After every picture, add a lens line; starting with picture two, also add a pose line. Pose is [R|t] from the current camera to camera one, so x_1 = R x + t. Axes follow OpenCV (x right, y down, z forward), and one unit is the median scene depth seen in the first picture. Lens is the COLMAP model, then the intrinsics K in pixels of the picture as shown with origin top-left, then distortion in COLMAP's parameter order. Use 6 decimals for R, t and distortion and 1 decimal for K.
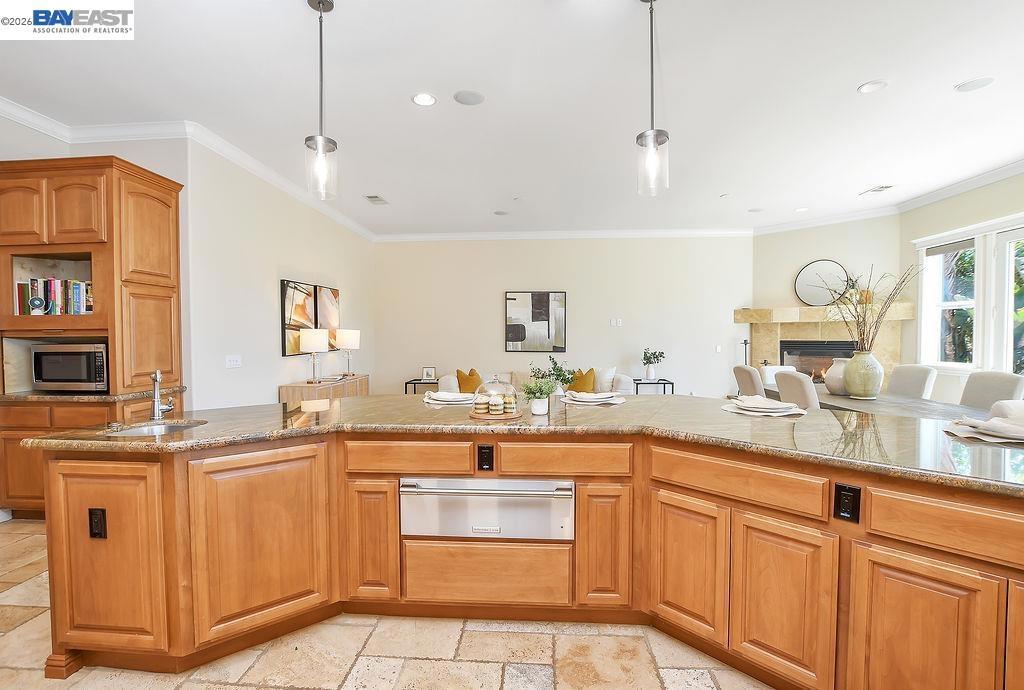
lens RADIAL K [[470.8, 0, 513.1], [0, 470.8, 349.3], [0, 0, 1]] dist [-0.024857, 0.000840]
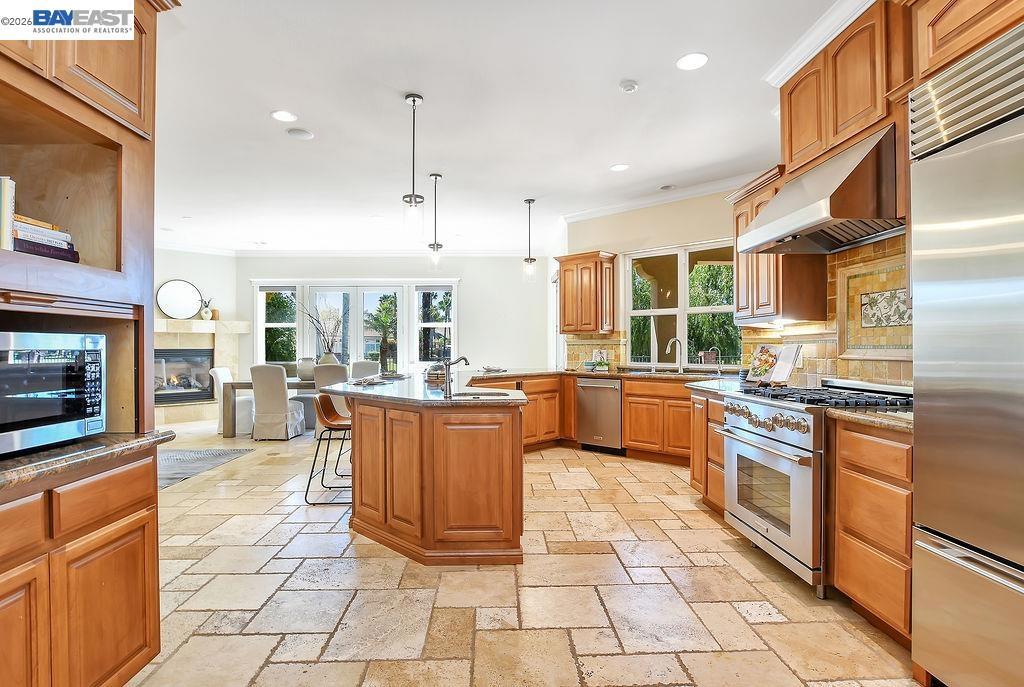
lens RADIAL K [[497.4, 0, 506.0], [0, 497.4, 351.9], [0, 0, 1]] dist [-0.017956, 0.001340]
pose [[-0.068724, -0.003225, 0.997631, -0.744100], [0.030630, 0.999517, 0.005341, 0.008487], [-0.997165, 0.030925, -0.068592, 0.323819]]
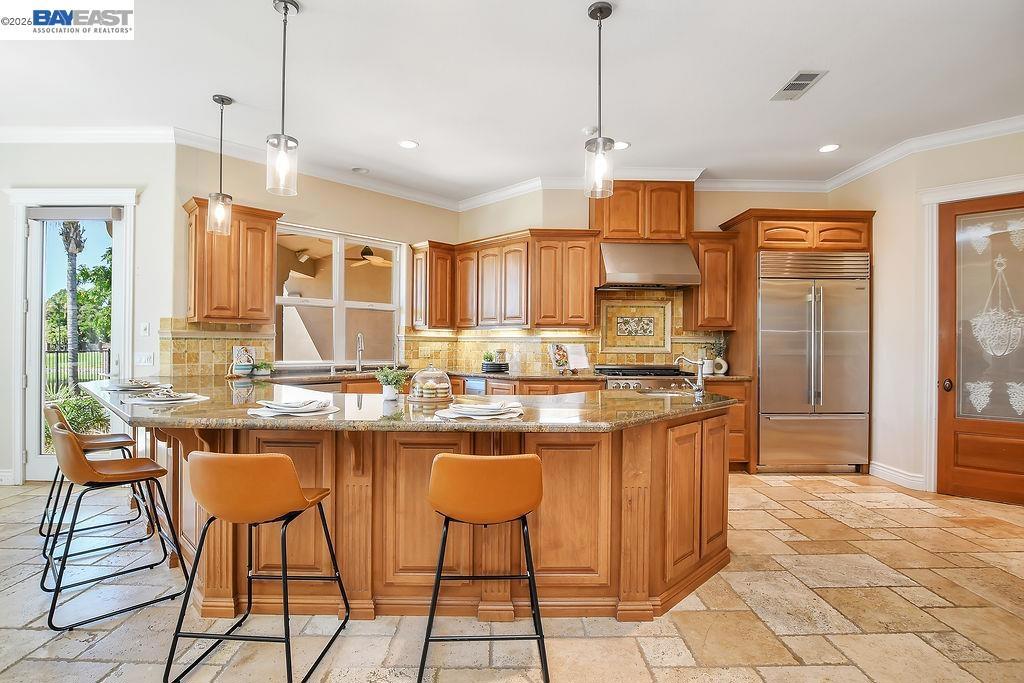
lens RADIAL K [[497.4, 0, 501.9], [0, 497.4, 344.8], [0, 0, 1]] dist [-0.017956, 0.001340]
pose [[-0.999416, -0.003006, -0.034036, -0.053779], [-0.004032, 0.999538, 0.030115, -0.011127], [0.033930, 0.030235, -0.998967, 0.821547]]
